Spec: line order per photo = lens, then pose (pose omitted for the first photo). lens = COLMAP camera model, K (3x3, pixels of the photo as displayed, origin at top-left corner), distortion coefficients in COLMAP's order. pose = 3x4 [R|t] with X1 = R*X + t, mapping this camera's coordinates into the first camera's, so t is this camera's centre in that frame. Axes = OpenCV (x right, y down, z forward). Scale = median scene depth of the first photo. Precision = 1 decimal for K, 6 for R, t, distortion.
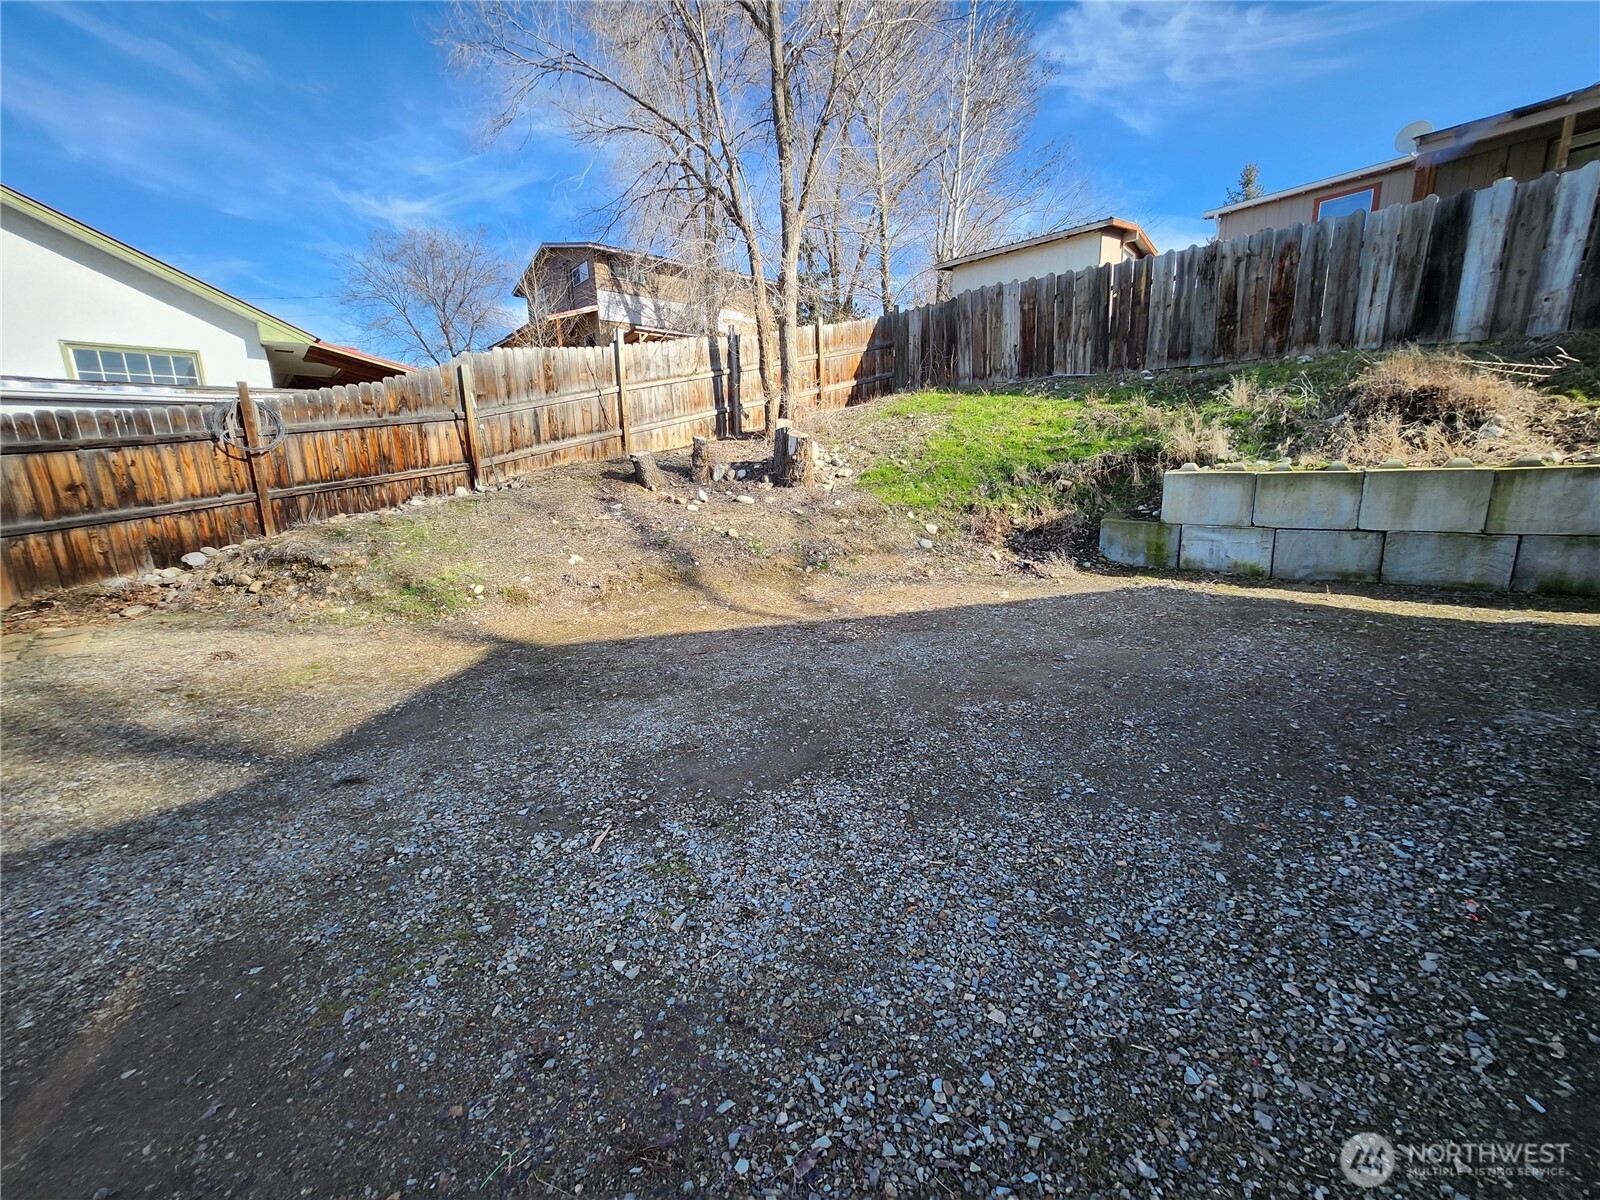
lens RADIAL K [[638.3, 0, 804.4], [0, 638.3, 598.3], [0, 0, 1]] dist [0.001025, 0.000382]
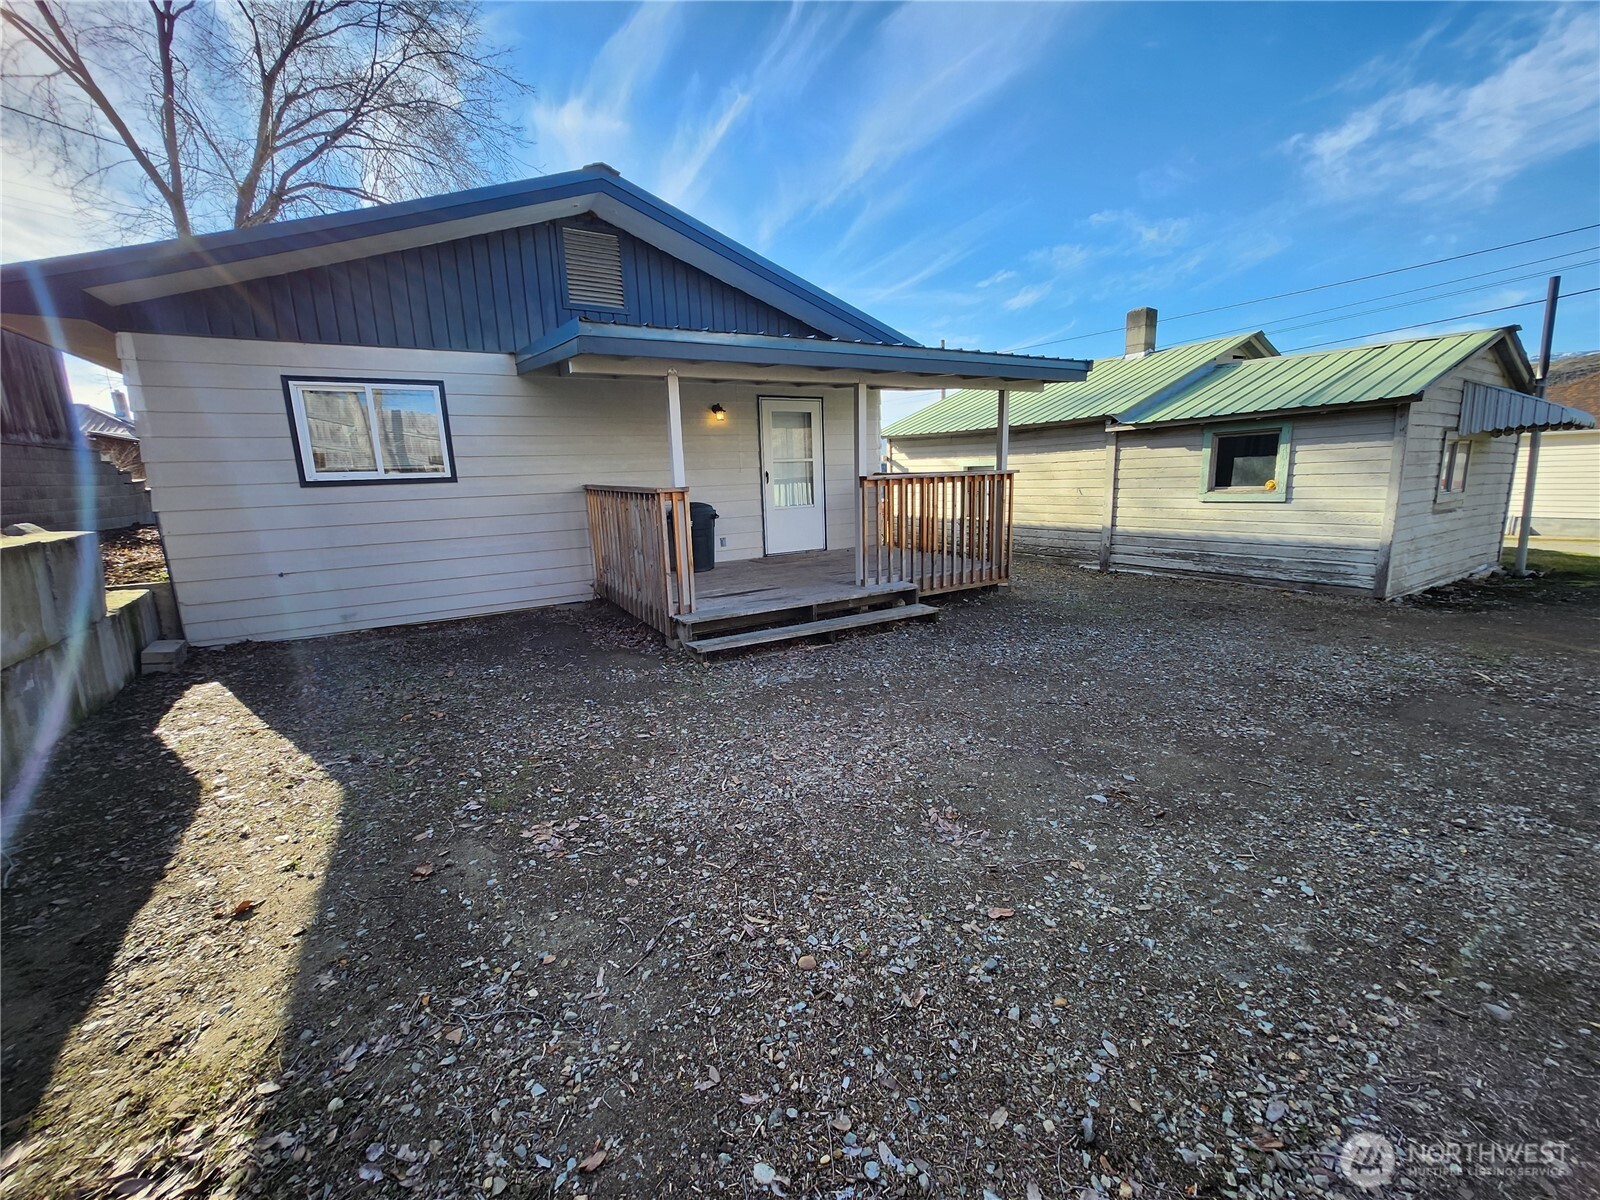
lens RADIAL K [[638.3, 0, 799.4], [0, 638.3, 602.6], [0, 0, 1]] dist [0.001025, 0.000382]
pose [[-0.968633, 0.022854, 0.247443, 0.308552], [0.118706, 0.917357, 0.379955, -0.198072], [-0.218310, 0.397409, -0.891295, 0.880877]]
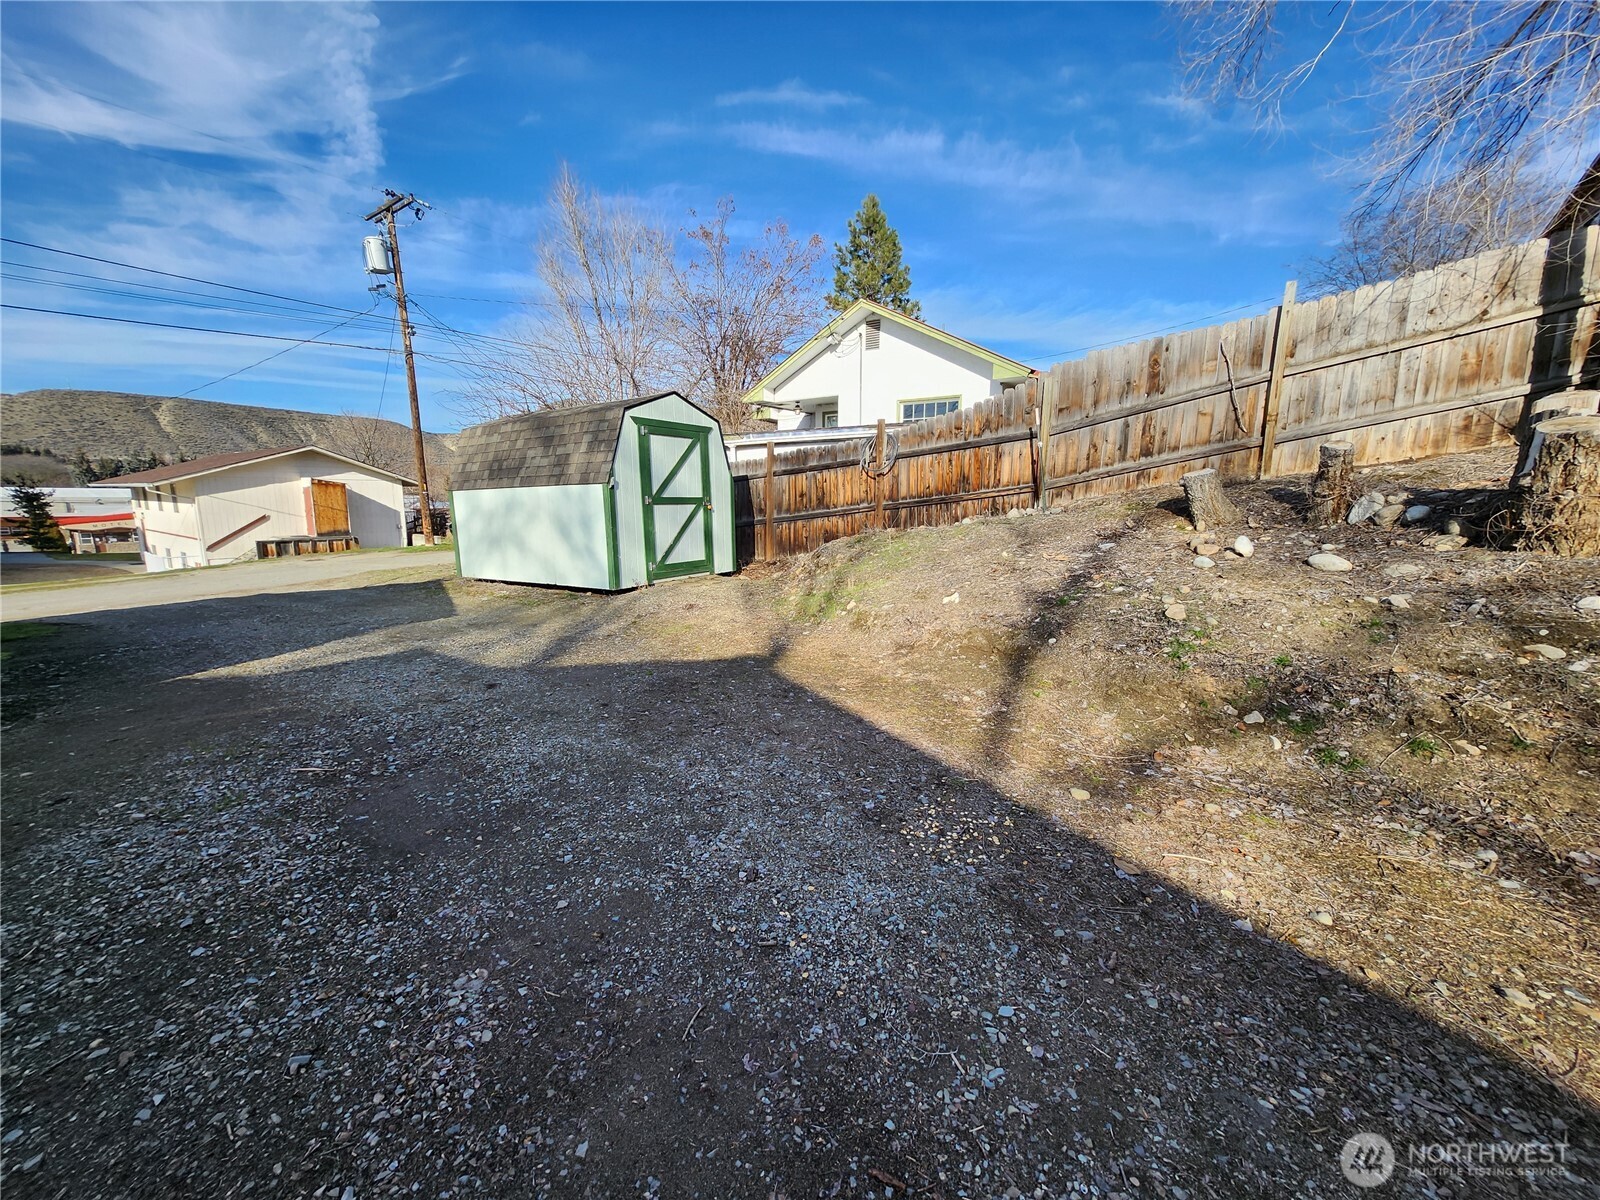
lens RADIAL K [[638.3, 0, 803.0], [0, 638.3, 601.9], [0, 0, 1]] dist [0.001025, 0.000382]
pose [[0.201585, 0.194126, -0.960041, 0.346110], [-0.213641, 0.965277, 0.150326, -0.118571], [0.955888, 0.174801, 0.236059, 0.510374]]
